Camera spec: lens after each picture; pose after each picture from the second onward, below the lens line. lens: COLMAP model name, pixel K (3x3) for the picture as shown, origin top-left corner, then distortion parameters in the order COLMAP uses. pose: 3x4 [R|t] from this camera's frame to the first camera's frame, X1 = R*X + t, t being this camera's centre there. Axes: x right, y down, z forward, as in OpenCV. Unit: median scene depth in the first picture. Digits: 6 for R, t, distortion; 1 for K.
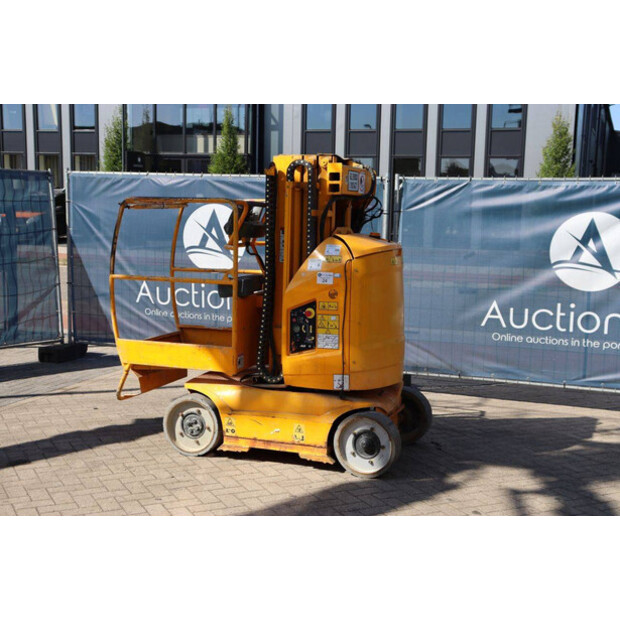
lens RADIAL K [[883.7, 0, 310.0], [0, 883.7, 310.0], [0, 0, 1]] dist [0.087692, 0.065345]
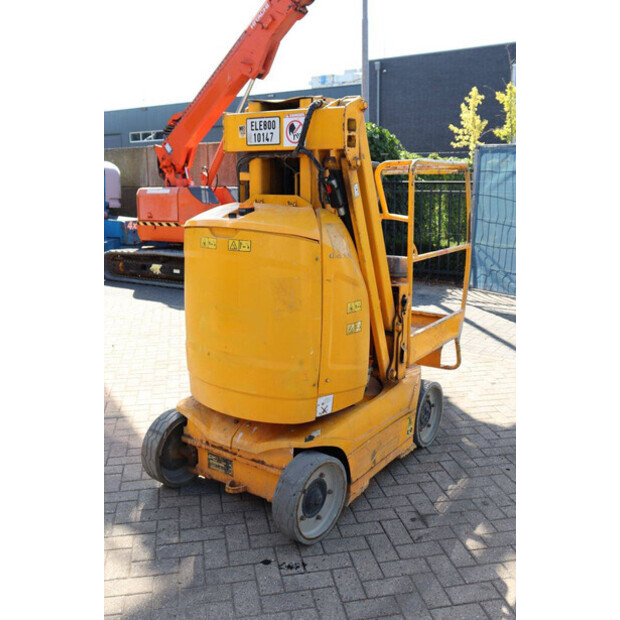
lens RADIAL K [[611.5, 0, 310.0], [0, 611.5, 310.0], [0, 0, 1]] dist [-0.066605, 0.008211]
pose [[-0.252854, 0.192250, -0.948211, 0.531718], [-0.111186, 0.967792, 0.225869, -0.118745], [0.961094, 0.162540, -0.223335, 1.156612]]
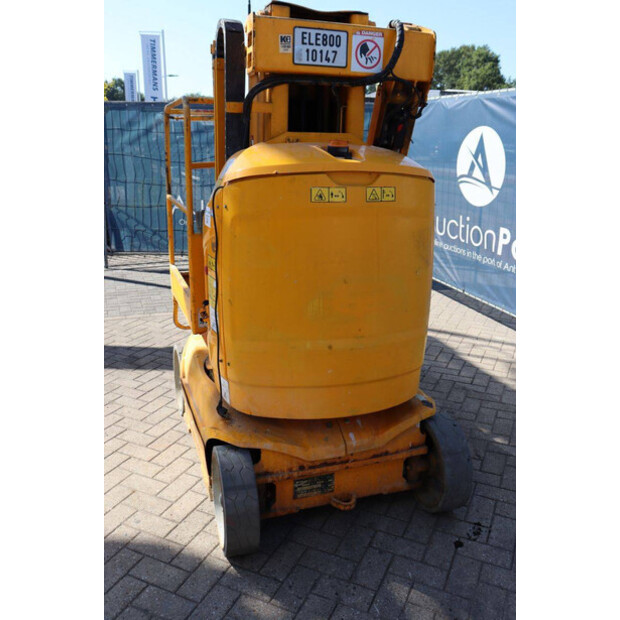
lens RADIAL K [[564.5, 0, 310.0], [0, 564.5, 310.0], [0, 0, 1]] dist [-0.136383, 0.129531]
pose [[0.633712, 0.207253, -0.745288, 0.331823], [-0.089144, 0.976588, 0.195776, -0.050790], [0.768415, -0.057628, 0.637351, 0.754885]]
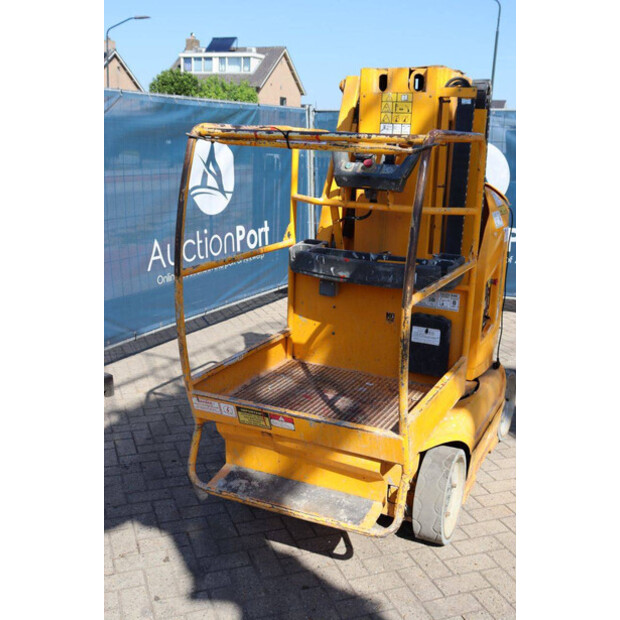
lens RADIAL K [[700.7, 0, 310.0], [0, 700.7, 310.0], [0, 0, 1]] dist [-0.022080, 0.035813]
pose [[0.106962, -0.254313, 0.961189, -0.597091], [0.081569, 0.965721, 0.246435, -0.132851], [-0.990912, 0.052044, 0.124039, 1.029952]]
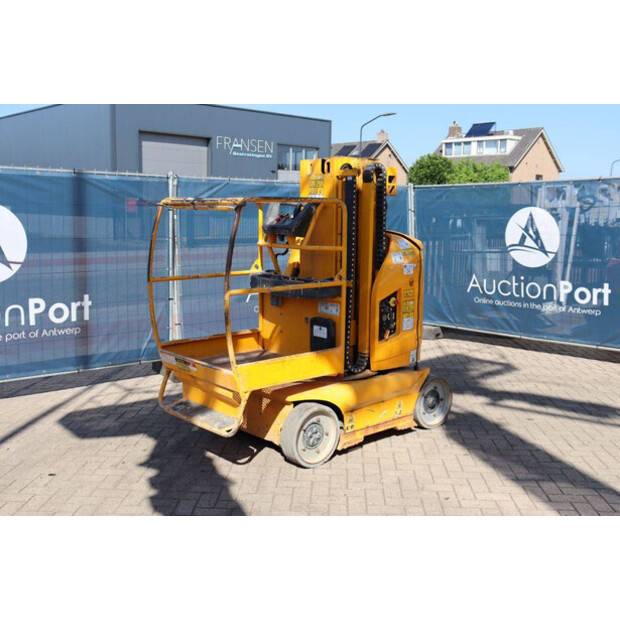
lens RADIAL K [[671.5, 0, 310.0], [0, 671.5, 310.0], [0, 0, 1]] dist [-0.034335, 0.019952]
pose [[0.484096, -0.144609, 0.862983, -0.745022], [0.098850, 0.988974, 0.110271, -0.085687], [-0.869413, 0.031924, 0.493053, 0.640468]]
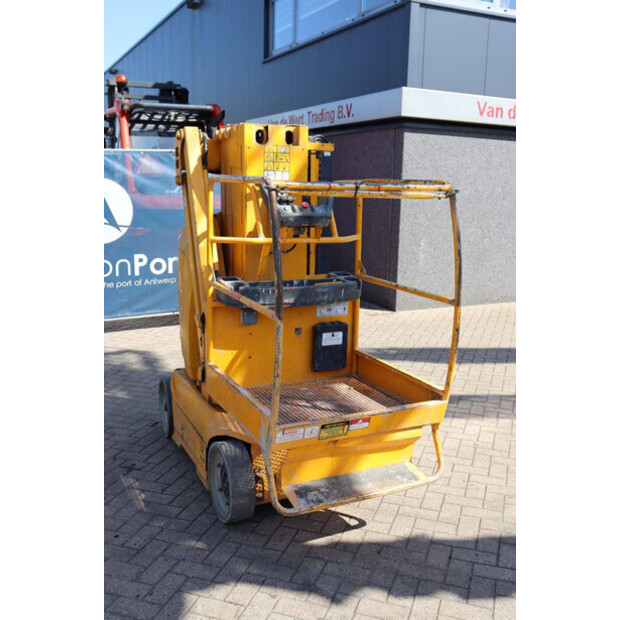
lens RADIAL K [[654.0, 0, 310.0], [0, 654.0, 310.0], [0, 0, 1]] dist [-0.037908, 0.007817]
pose [[-0.706281, -0.168574, 0.687569, -0.490971], [0.047919, 0.957624, 0.284008, -0.180369], [-0.706308, 0.233537, -0.668273, 1.436456]]
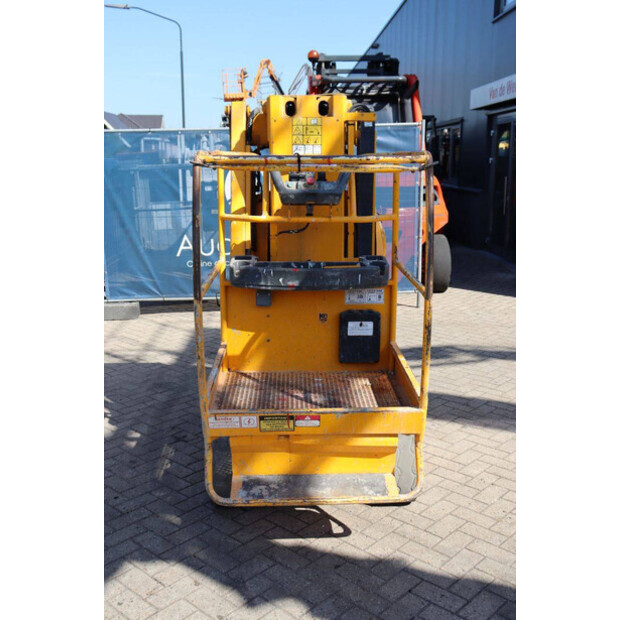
lens RADIAL K [[691.6, 0, 310.0], [0, 691.6, 310.0], [0, 0, 1]] dist [-0.018534, -0.000933]
pose [[-0.356145, -0.221777, 0.907731, -0.607567], [0.099609, 0.956881, 0.272867, -0.159483], [-0.929107, 0.187598, -0.318697, 1.239172]]
